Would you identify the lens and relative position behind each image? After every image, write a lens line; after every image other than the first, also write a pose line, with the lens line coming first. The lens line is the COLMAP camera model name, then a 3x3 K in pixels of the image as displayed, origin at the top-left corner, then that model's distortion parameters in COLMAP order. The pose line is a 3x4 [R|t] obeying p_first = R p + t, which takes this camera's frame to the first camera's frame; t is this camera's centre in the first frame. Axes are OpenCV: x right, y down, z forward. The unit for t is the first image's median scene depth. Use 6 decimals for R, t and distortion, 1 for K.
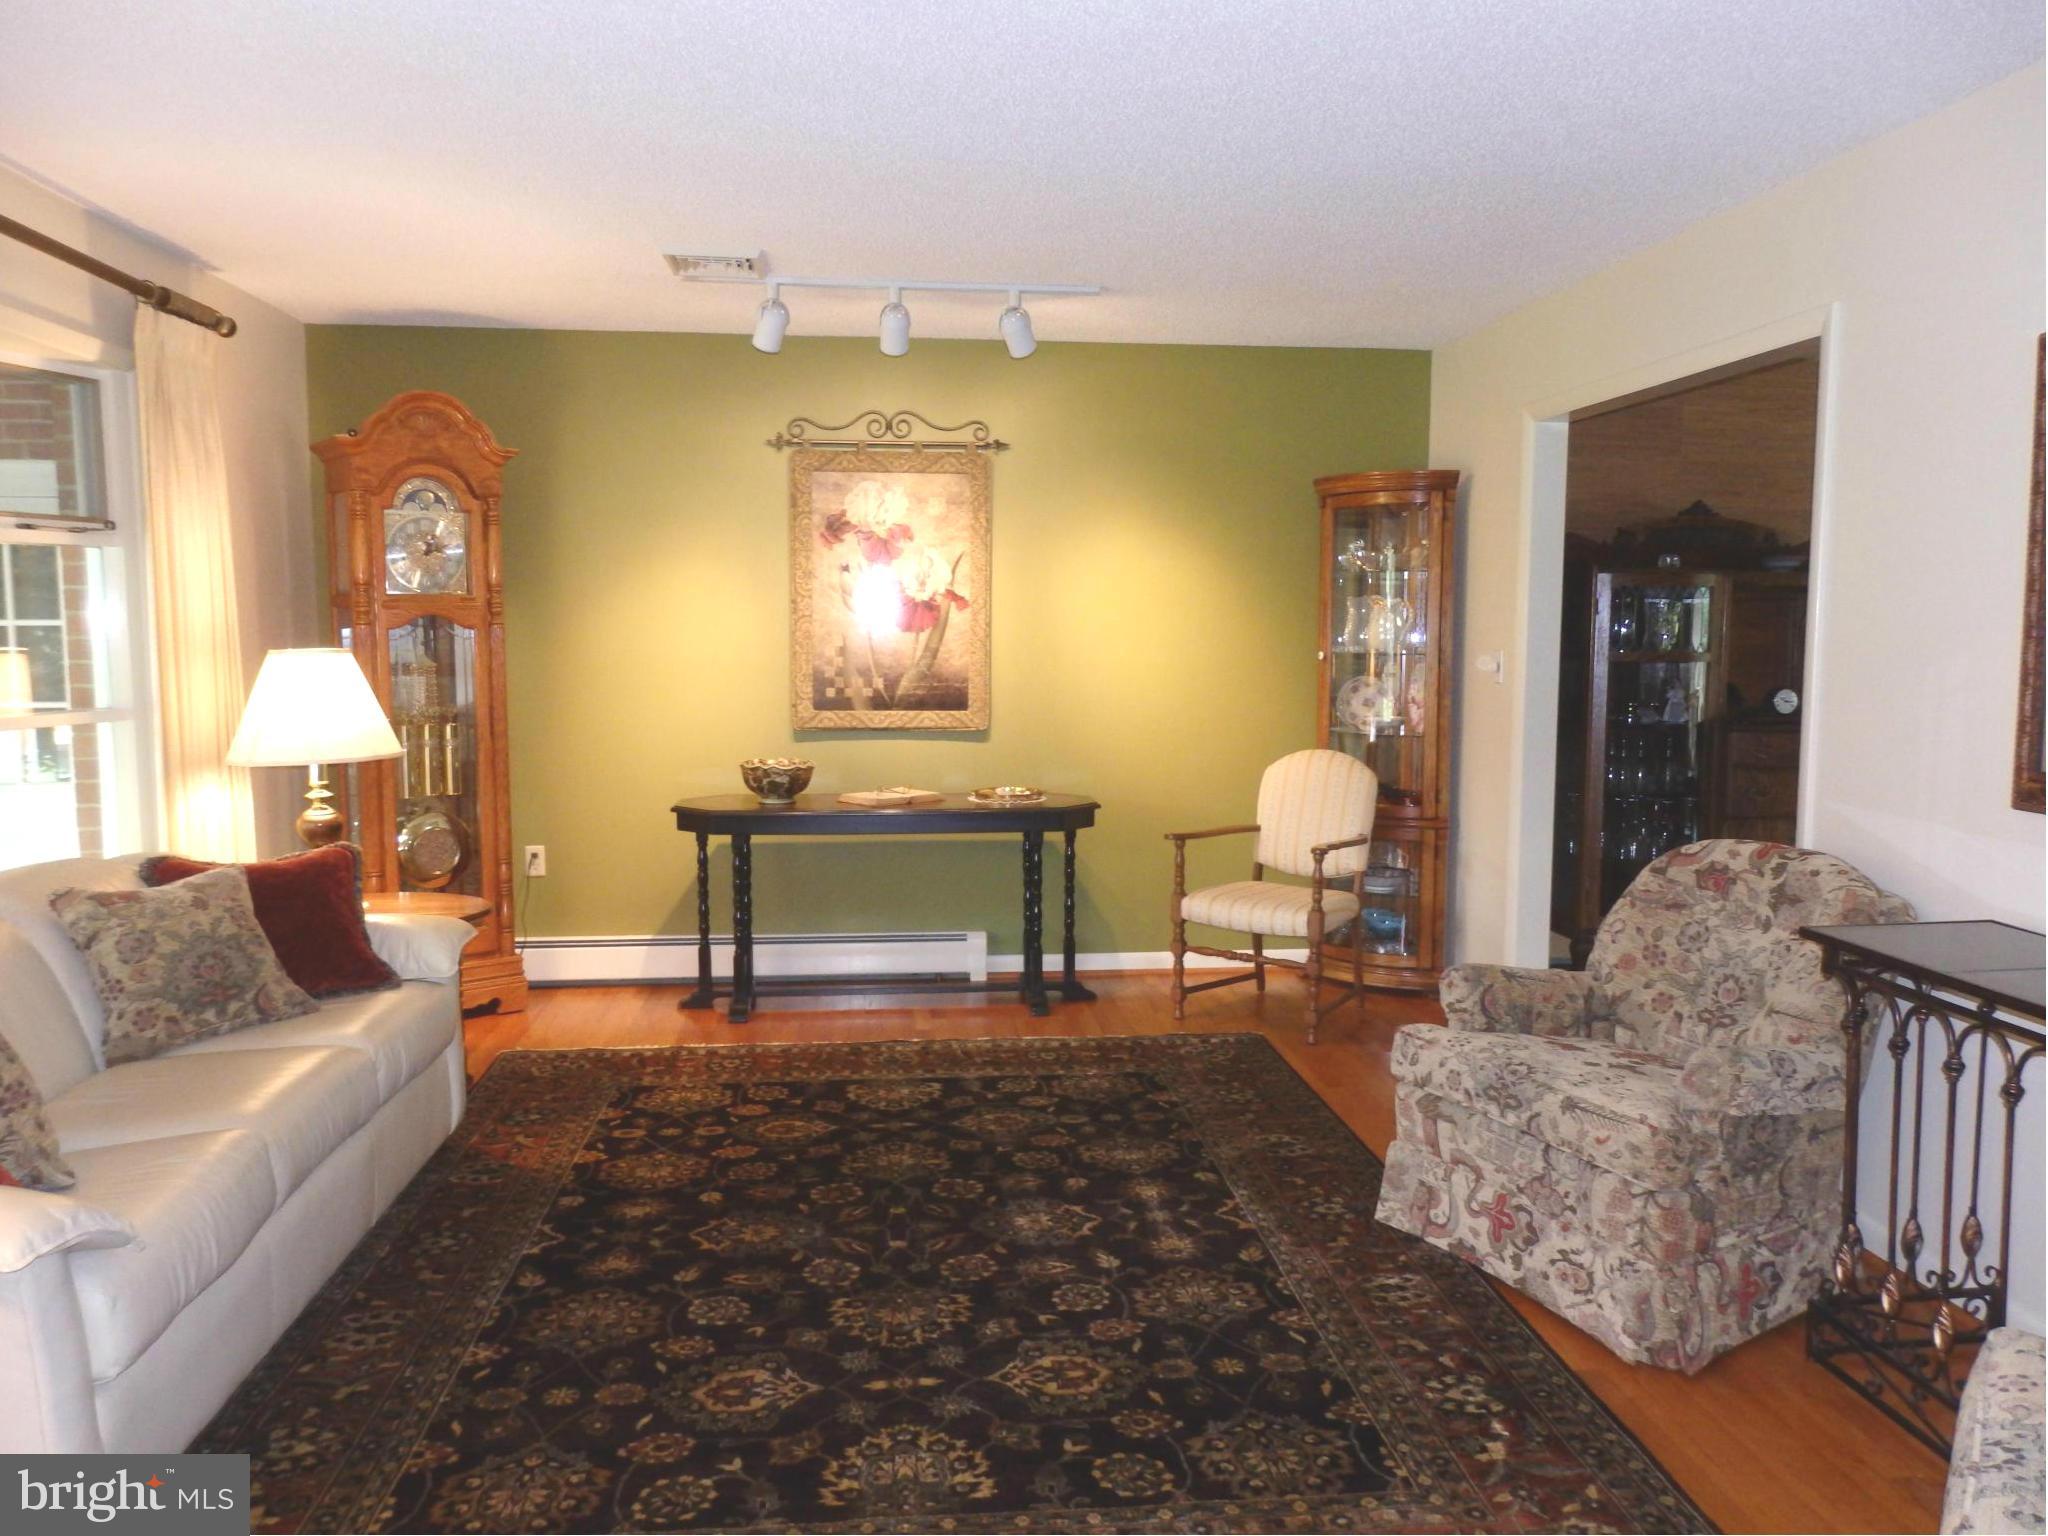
lens RADIAL K [[1522.9, 0, 1024.0], [0, 1522.9, 768.0], [0, 0, 1]] dist [0.006325, 0.000237]
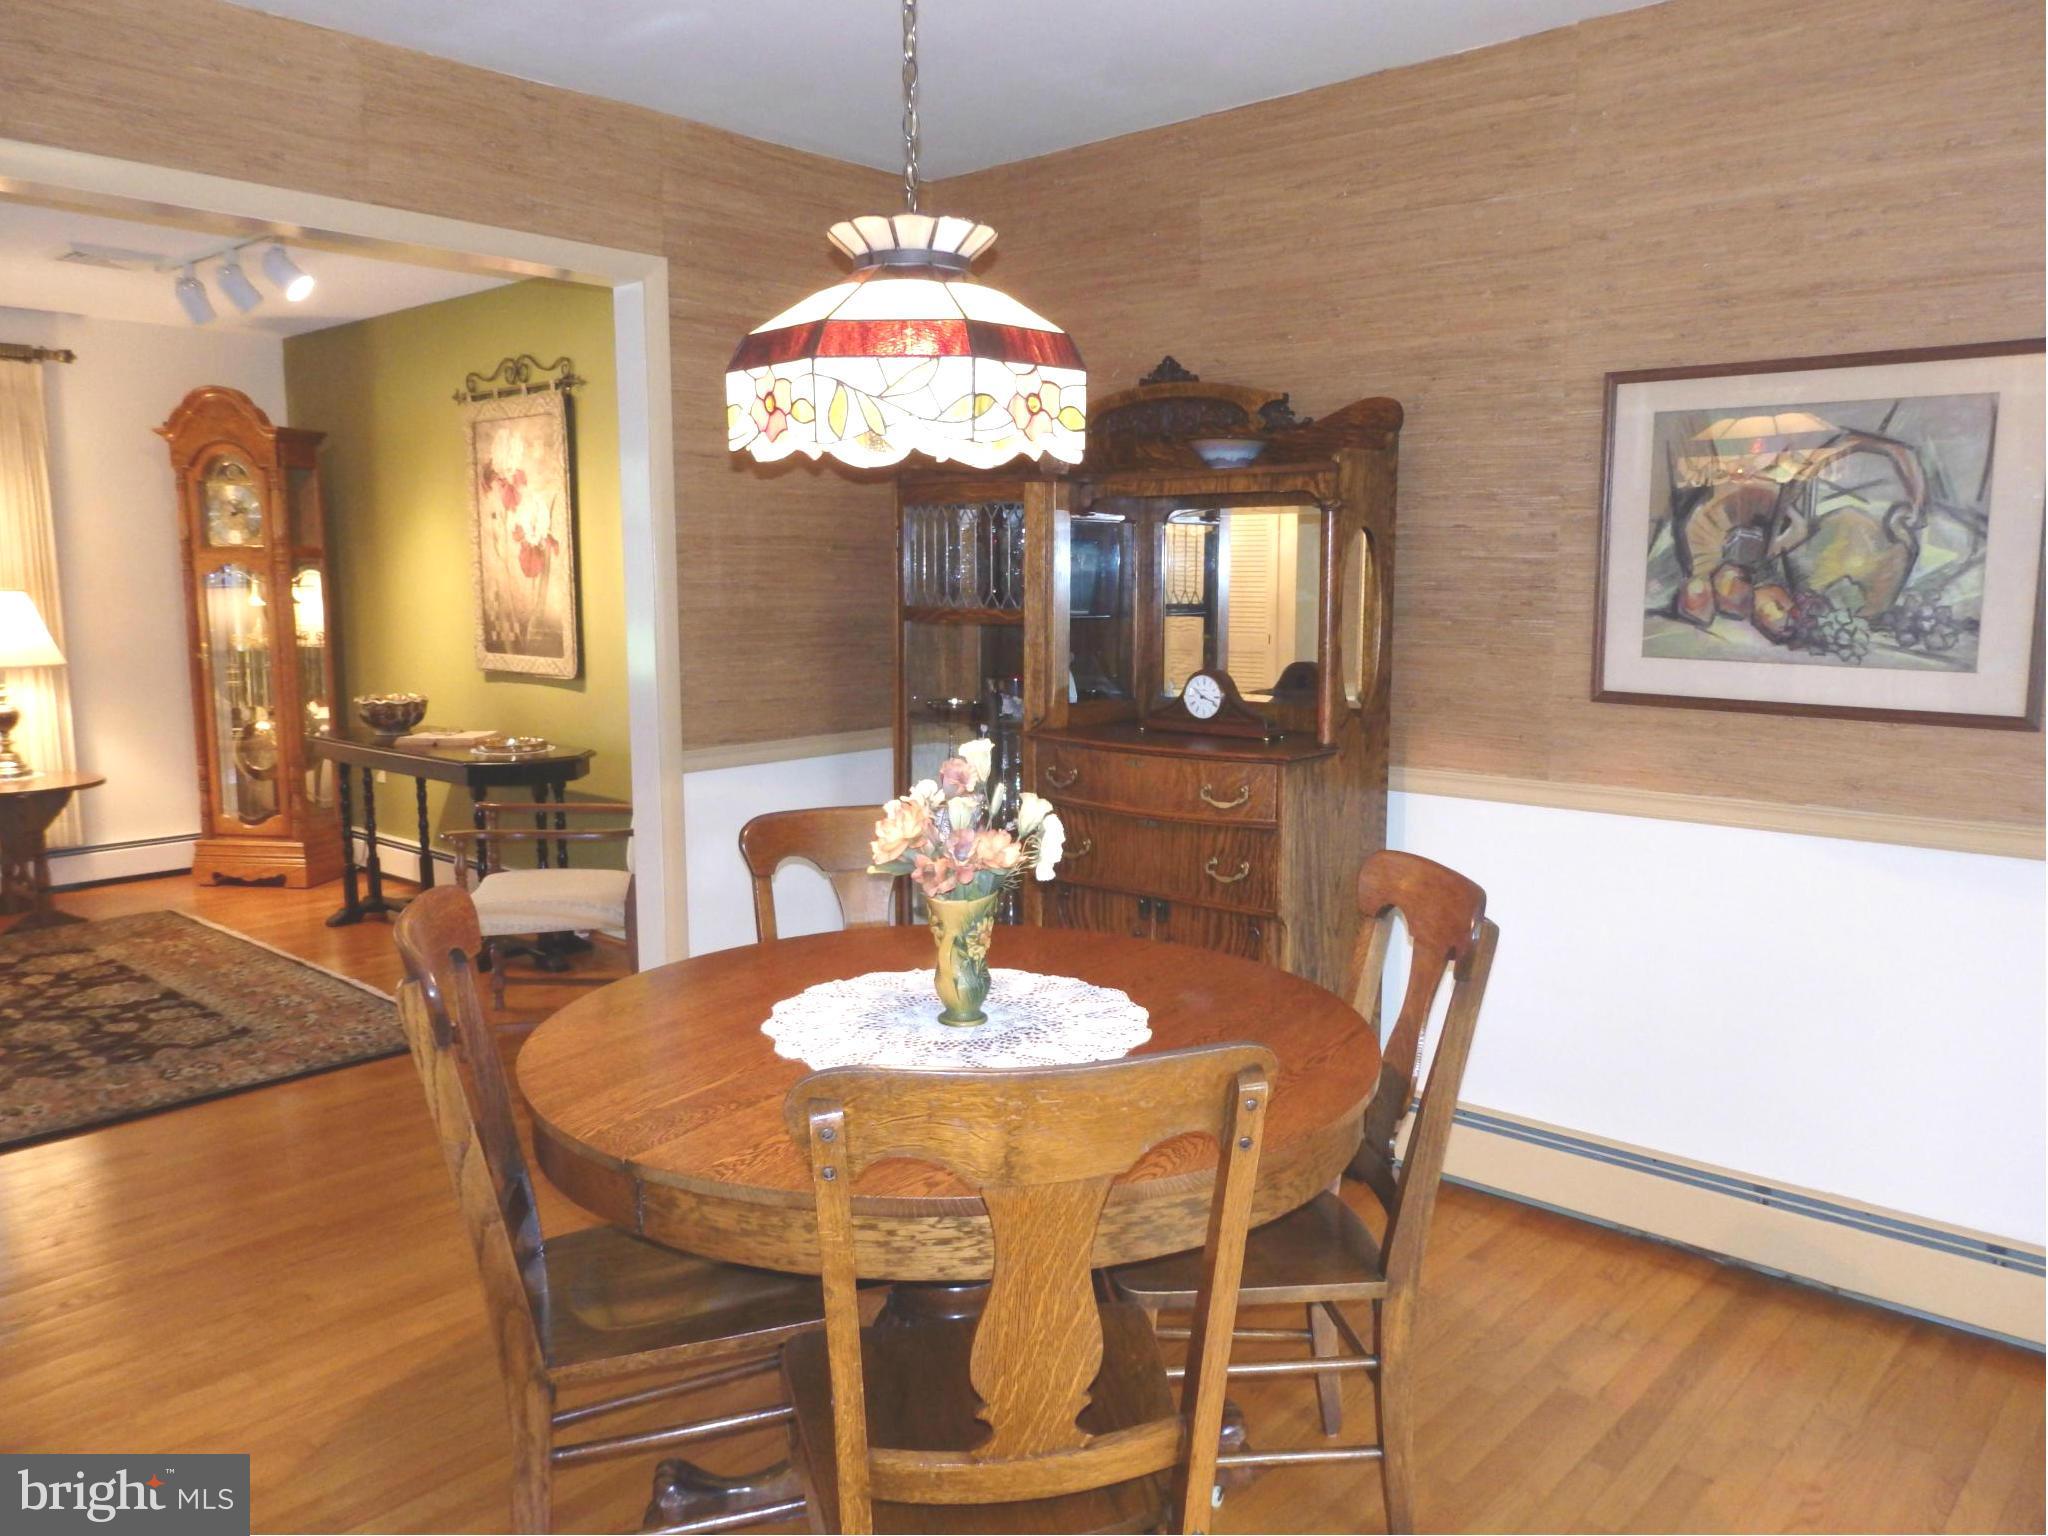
lens RADIAL K [[1490.3, 0, 1015.8], [0, 1490.3, 777.8], [0, 0, 1]] dist [0.003739, 0.004665]
pose [[0.670126, 0.099526, -0.735544, 0.879953], [-0.066206, 0.995034, 0.074320, -0.052524], [0.739289, -0.001106, 0.673388, 0.578459]]
